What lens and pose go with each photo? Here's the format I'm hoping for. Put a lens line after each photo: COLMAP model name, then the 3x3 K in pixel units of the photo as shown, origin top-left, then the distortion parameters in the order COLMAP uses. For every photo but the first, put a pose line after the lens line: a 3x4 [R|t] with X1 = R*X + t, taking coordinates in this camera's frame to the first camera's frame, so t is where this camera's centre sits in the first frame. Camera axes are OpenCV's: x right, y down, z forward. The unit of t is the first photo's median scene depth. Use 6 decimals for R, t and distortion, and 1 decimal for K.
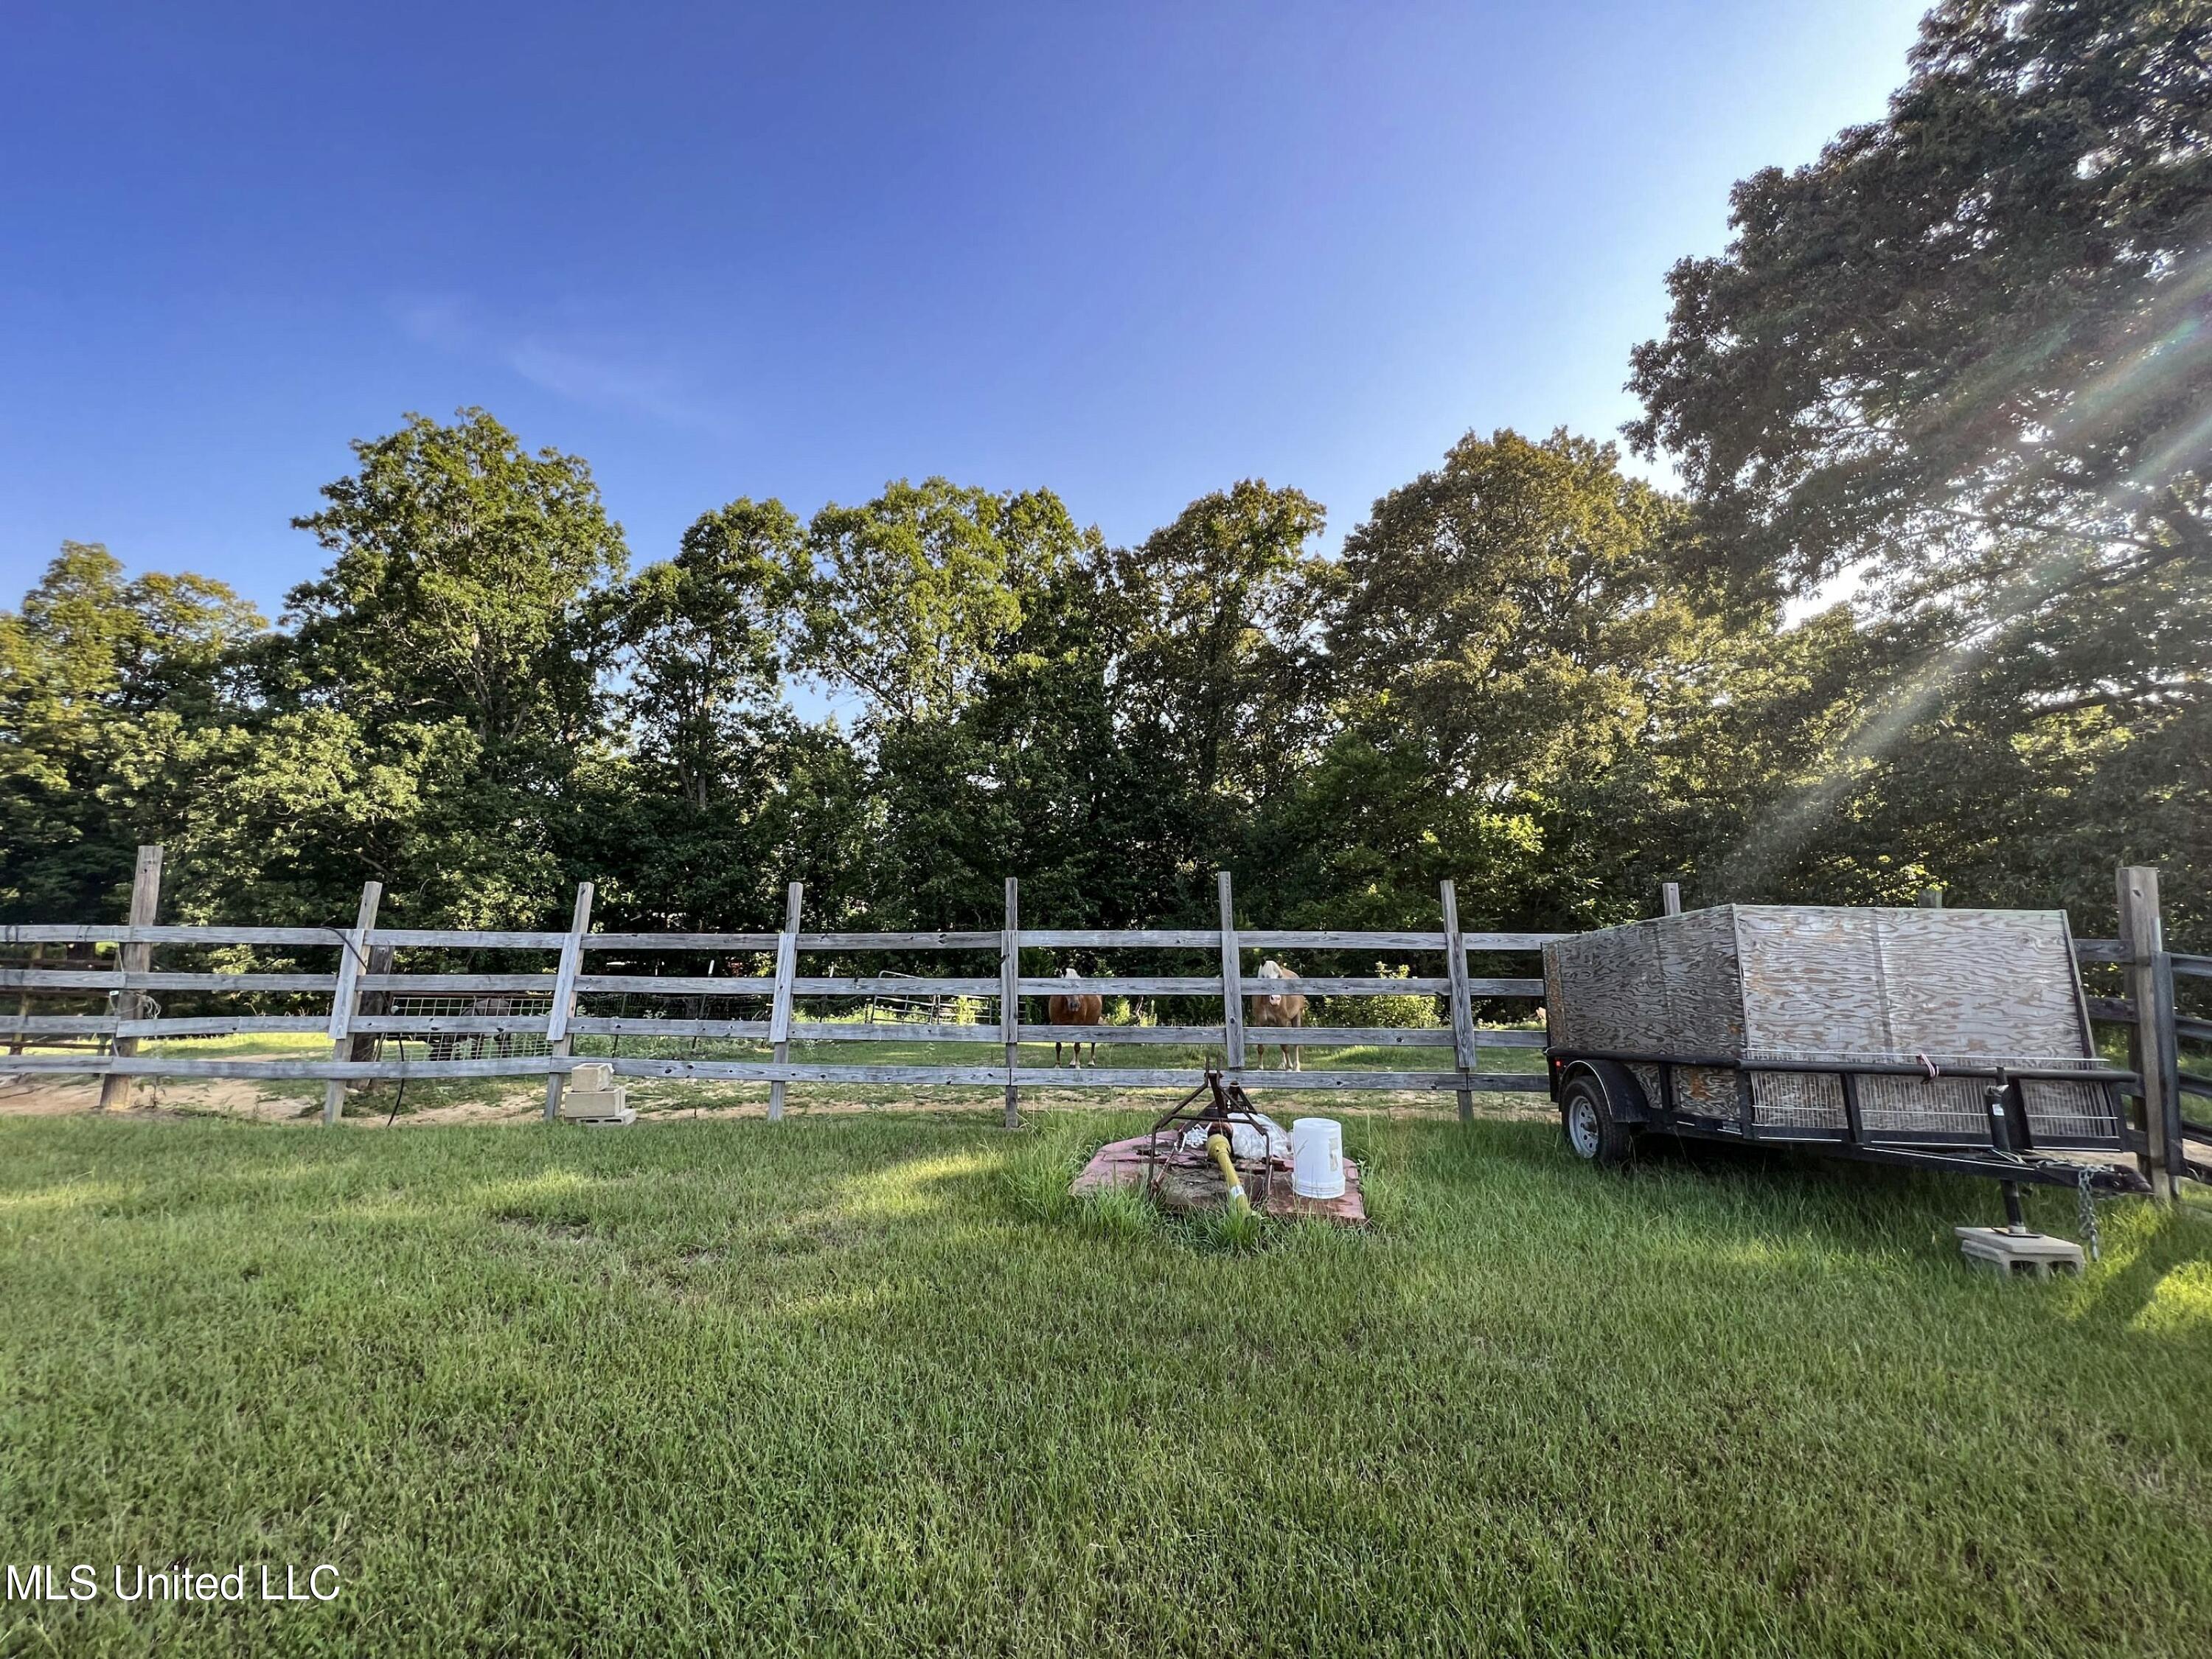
lens RADIAL K [[886.8, 0, 1106.5], [0, 886.8, 831.8], [0, 0, 1]] dist [-0.003315, 0.000735]
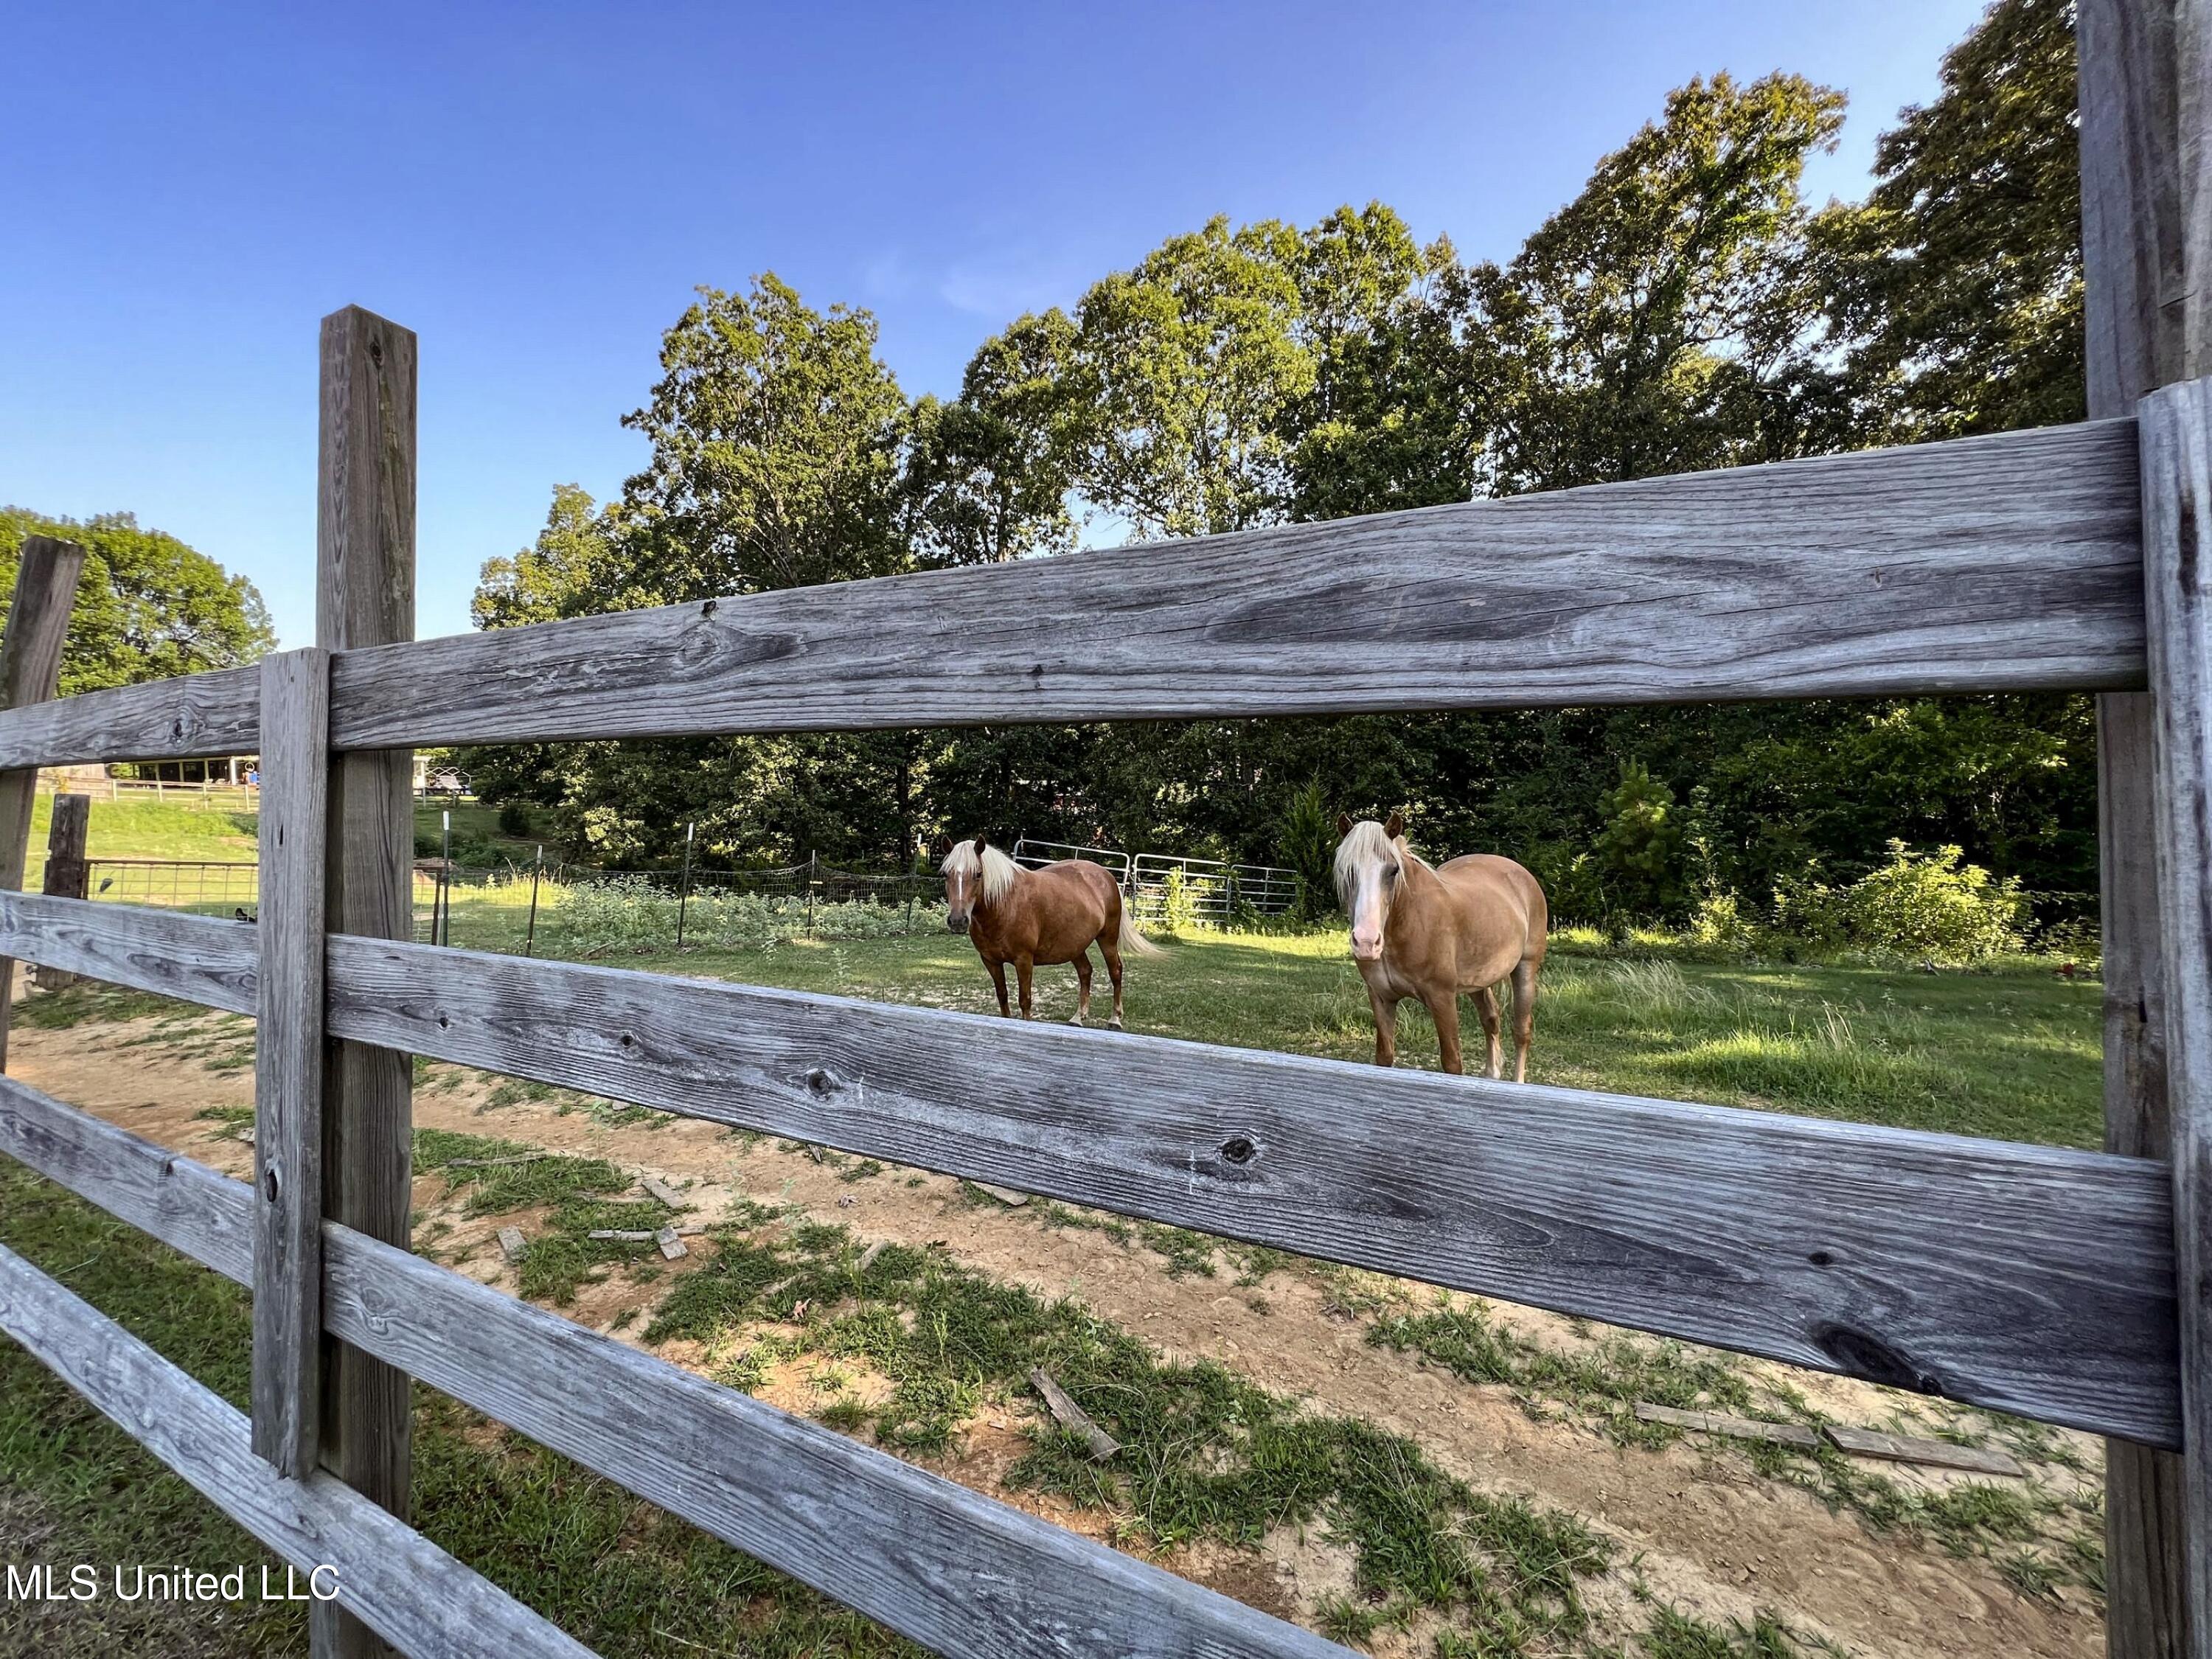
lens RADIAL K [[886.2, 0, 1105.1], [0, 886.2, 830.7], [0, 0, 1]] dist [-0.005657, 0.000238]
pose [[0.896371, 0.012014, -0.443141, 0.066104], [0.050556, 0.990340, 0.129113, 0.027798], [0.440412, -0.138137, 0.887105, 0.176014]]
